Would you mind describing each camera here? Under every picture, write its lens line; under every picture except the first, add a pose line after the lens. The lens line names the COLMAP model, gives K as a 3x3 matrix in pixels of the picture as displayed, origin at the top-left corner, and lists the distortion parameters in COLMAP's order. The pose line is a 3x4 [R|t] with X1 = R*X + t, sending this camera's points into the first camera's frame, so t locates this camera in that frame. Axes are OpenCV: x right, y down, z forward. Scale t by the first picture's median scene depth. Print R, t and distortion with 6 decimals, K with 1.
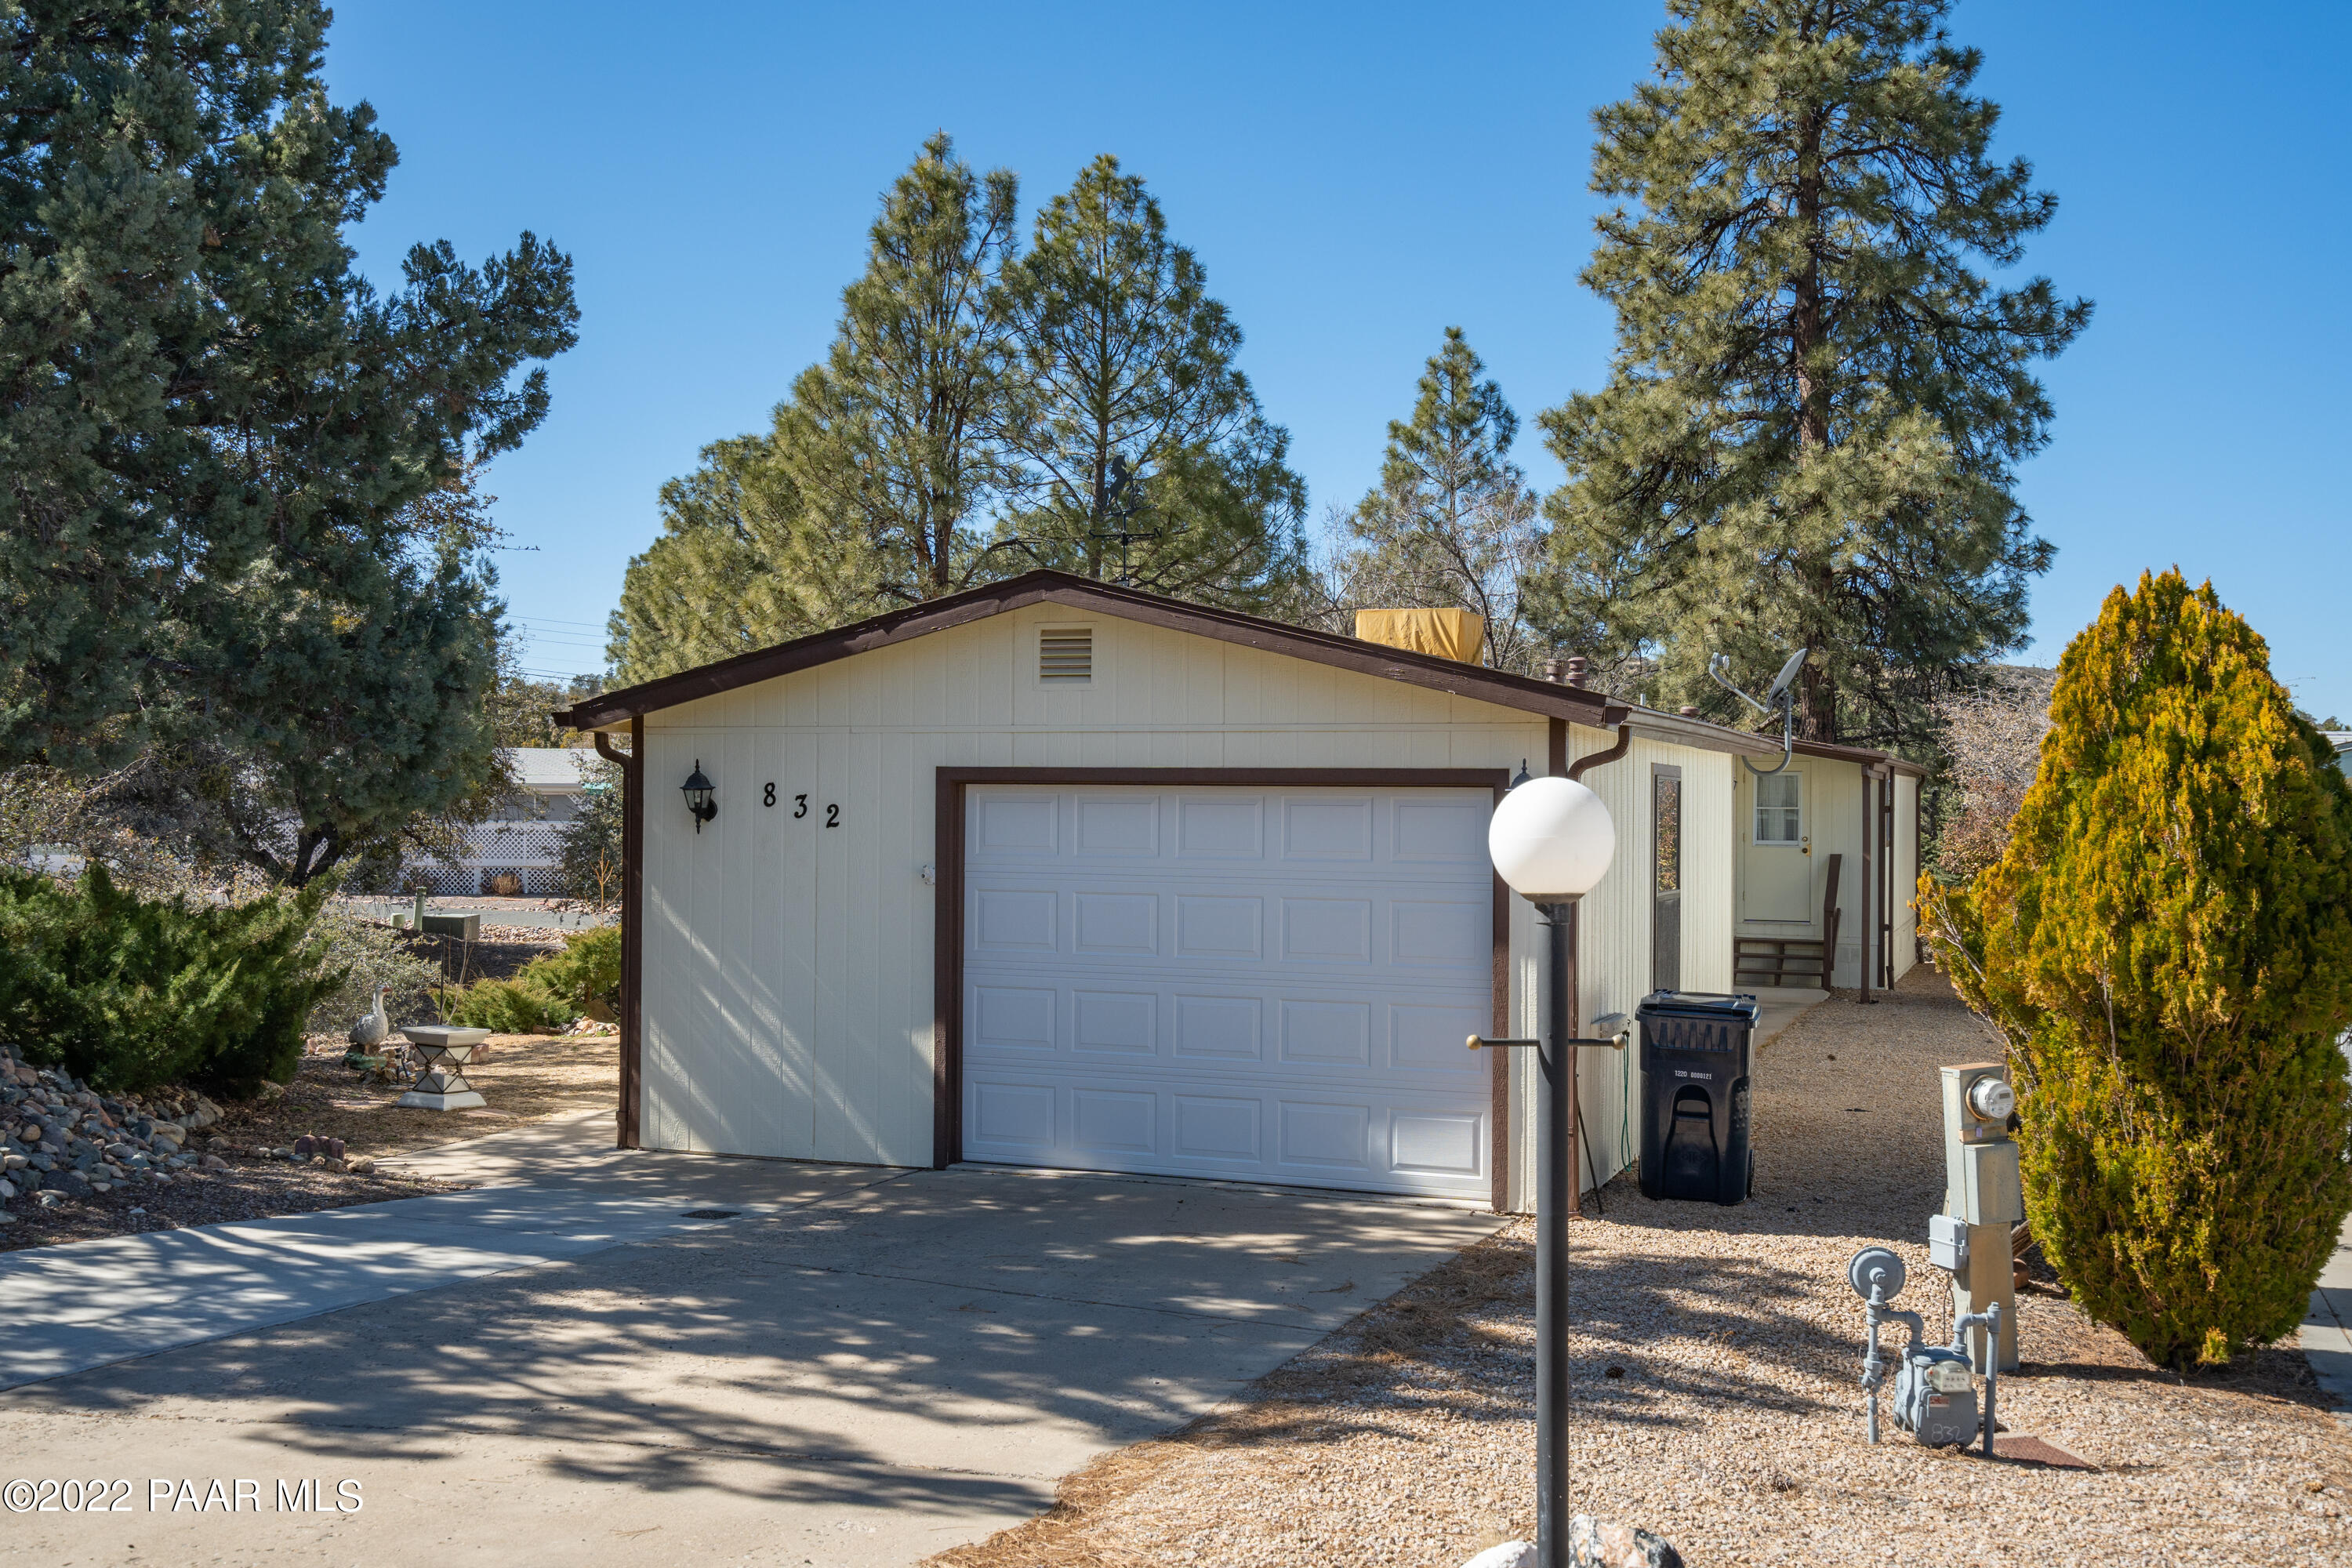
lens RADIAL K [[2259.7, 0, 1176.0], [0, 2259.7, 784.0], [0, 0, 1]] dist [-0.013888, -0.016343]
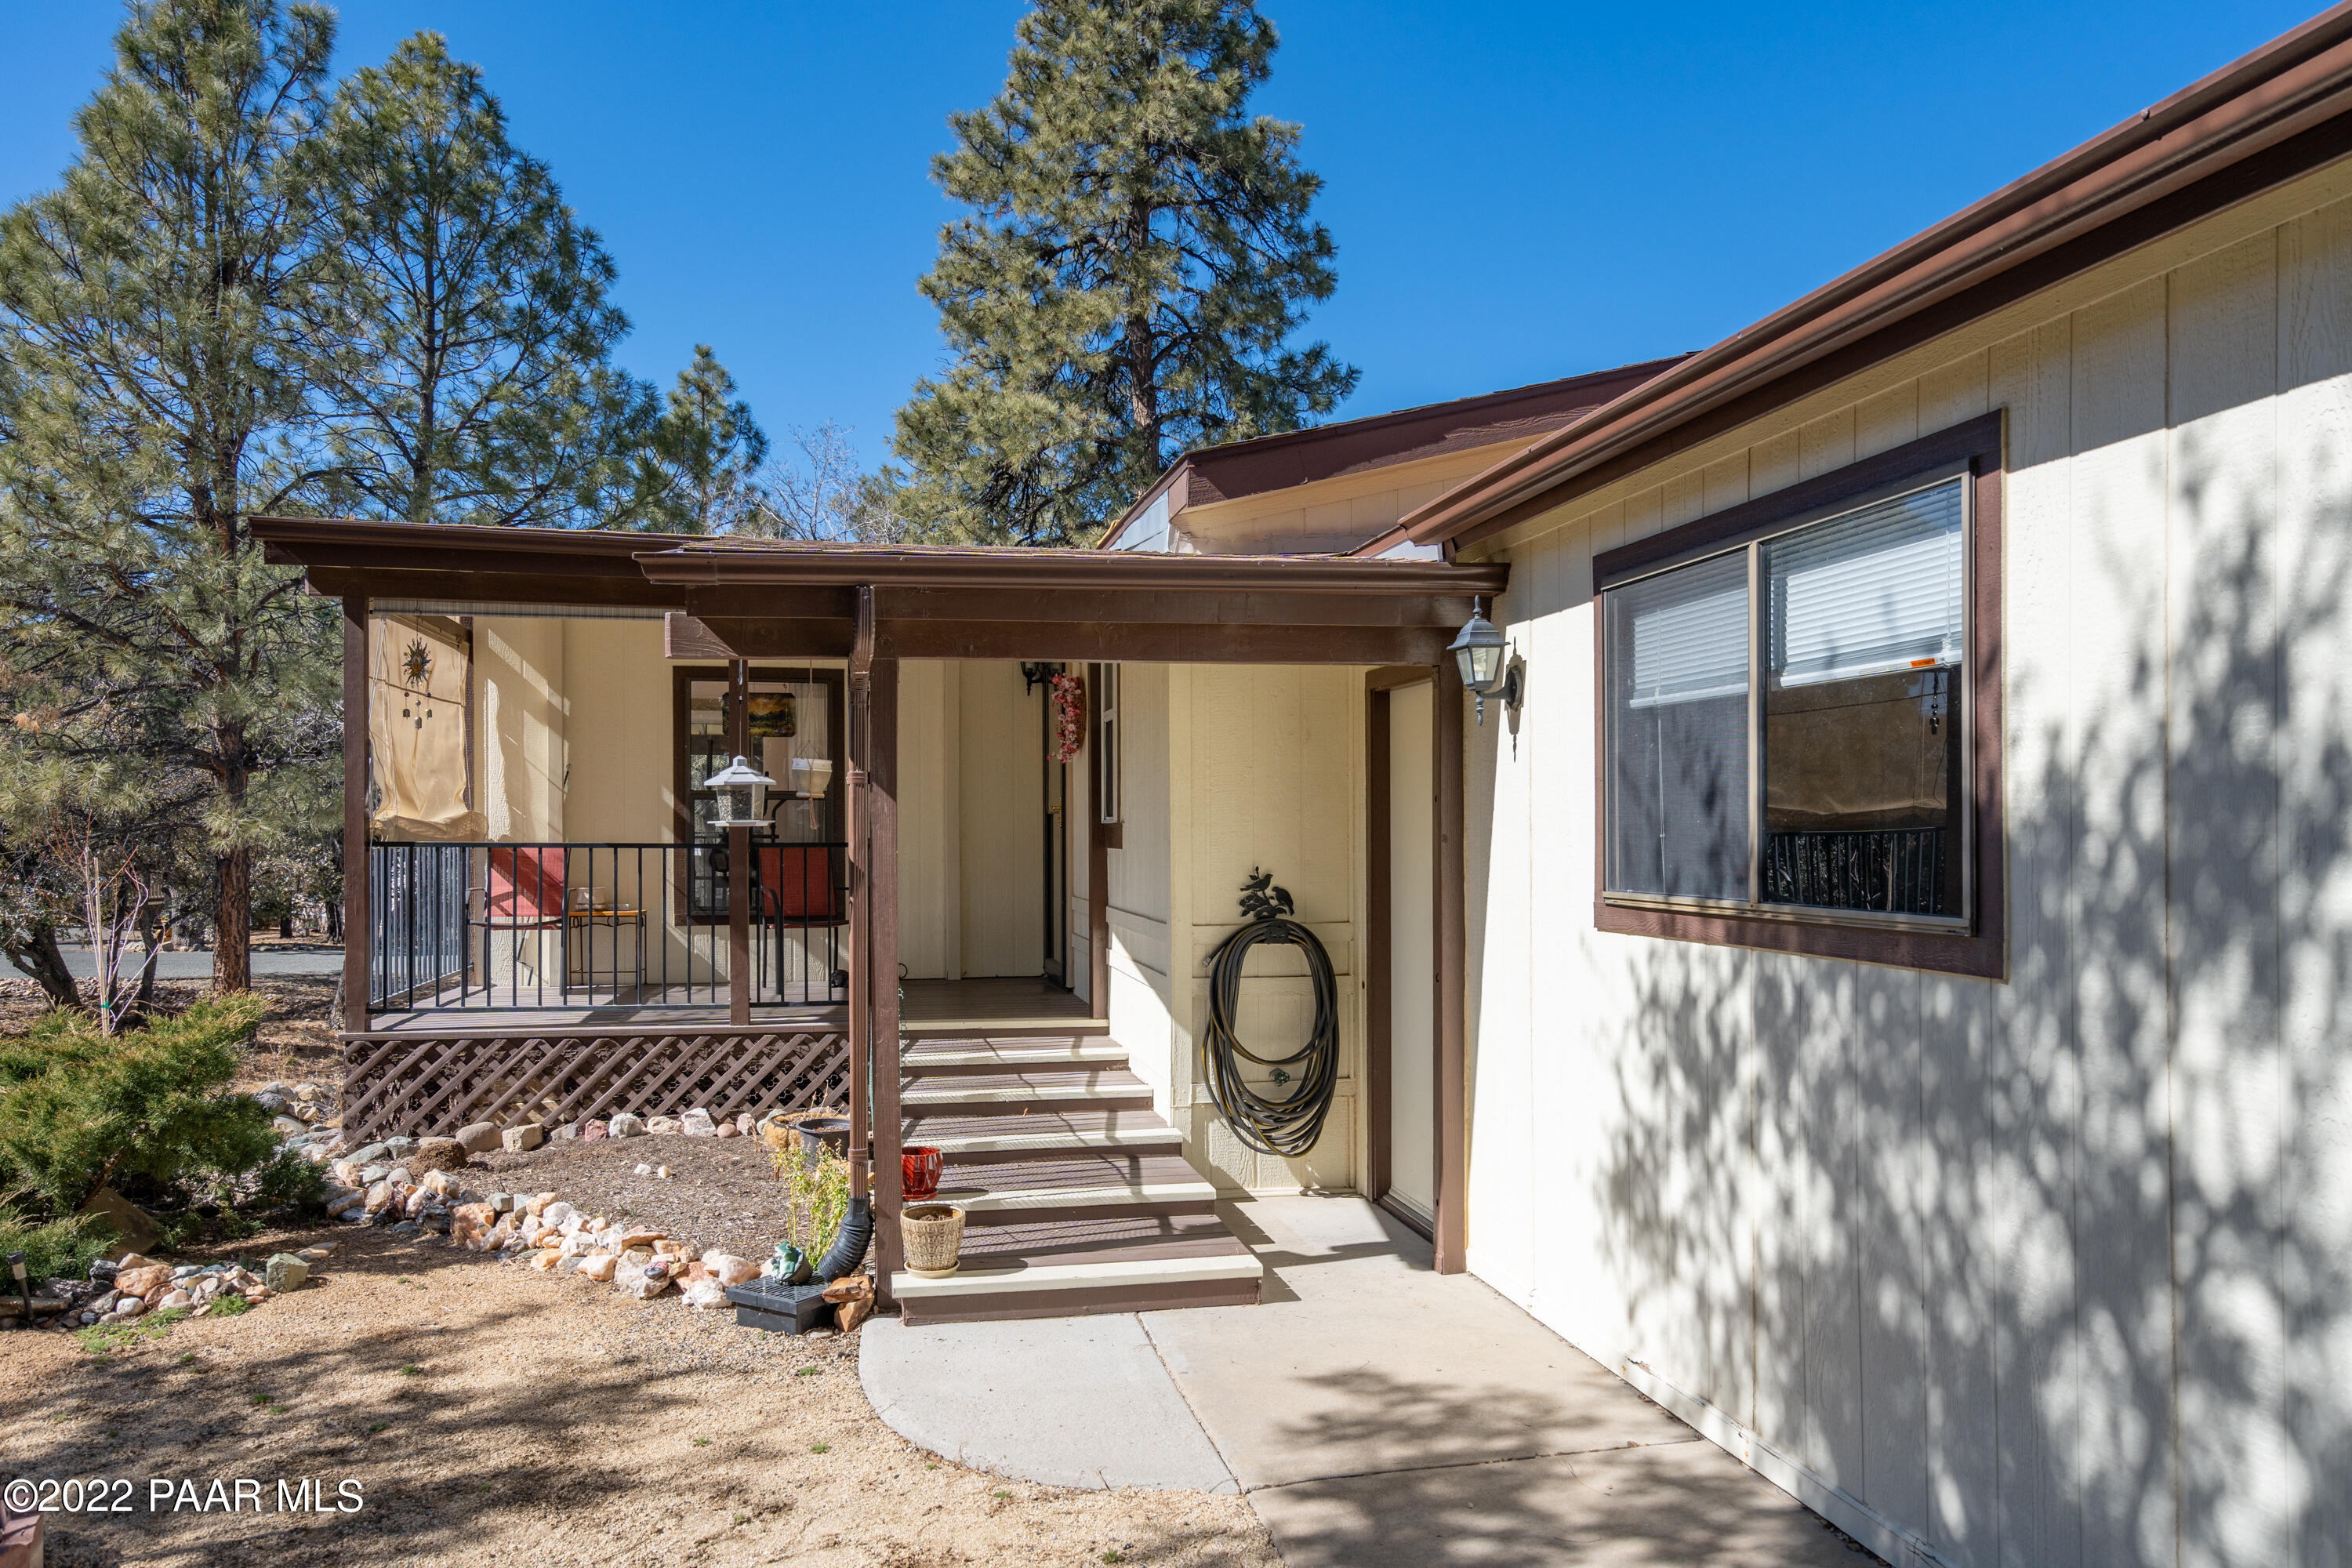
lens RADIAL K [[1610.4, 0, 1165.6], [0, 1610.4, 841.4], [0, 0, 1]] dist [0.003446, 0.001315]
pose [[0.840991, -0.012939, 0.540895, -0.140423], [0.002752, 0.999803, 0.019637, 0.015070], [-0.541042, -0.015026, 0.840861, 0.361497]]
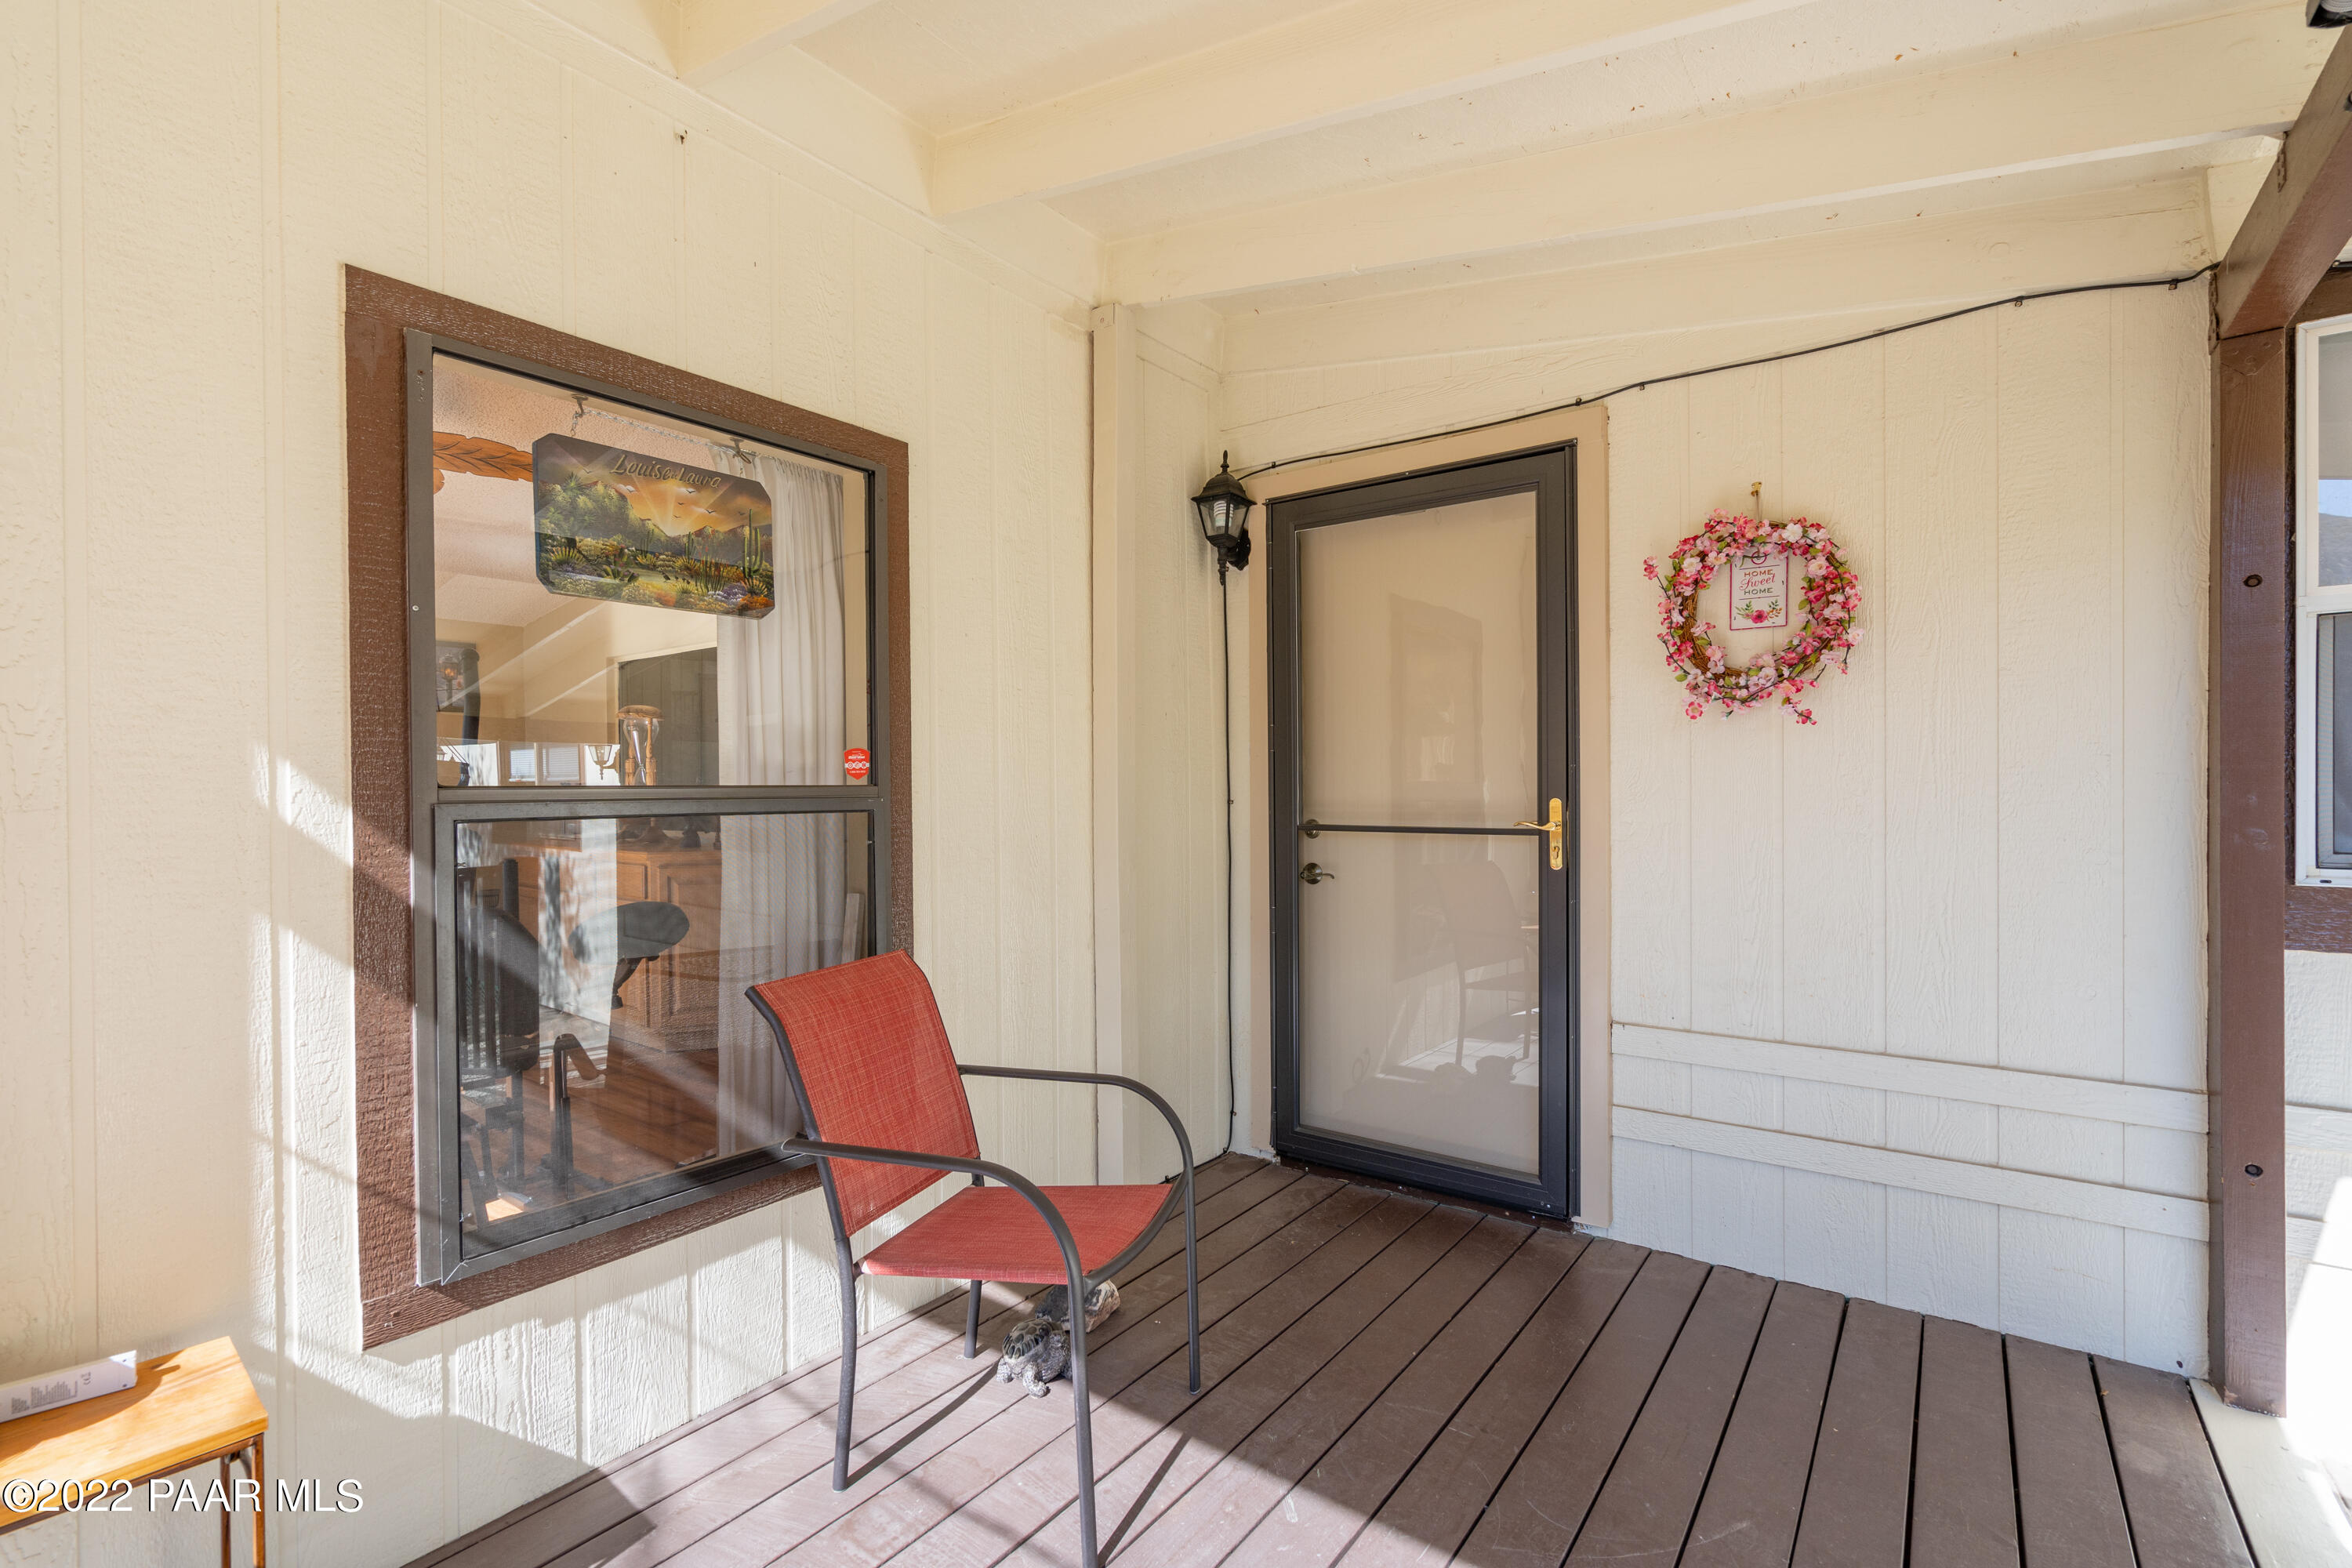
lens RADIAL K [[1055.2, 0, 1176.0], [0, 1055.2, 784.0], [0, 0, 1]] dist [0.001955, 0.000375]
pose [[0.267514, -0.008655, 0.963515, -0.095894], [0.001773, 0.999962, 0.008491, 0.011248], [-0.963552, -0.000563, 0.267519, 0.588740]]
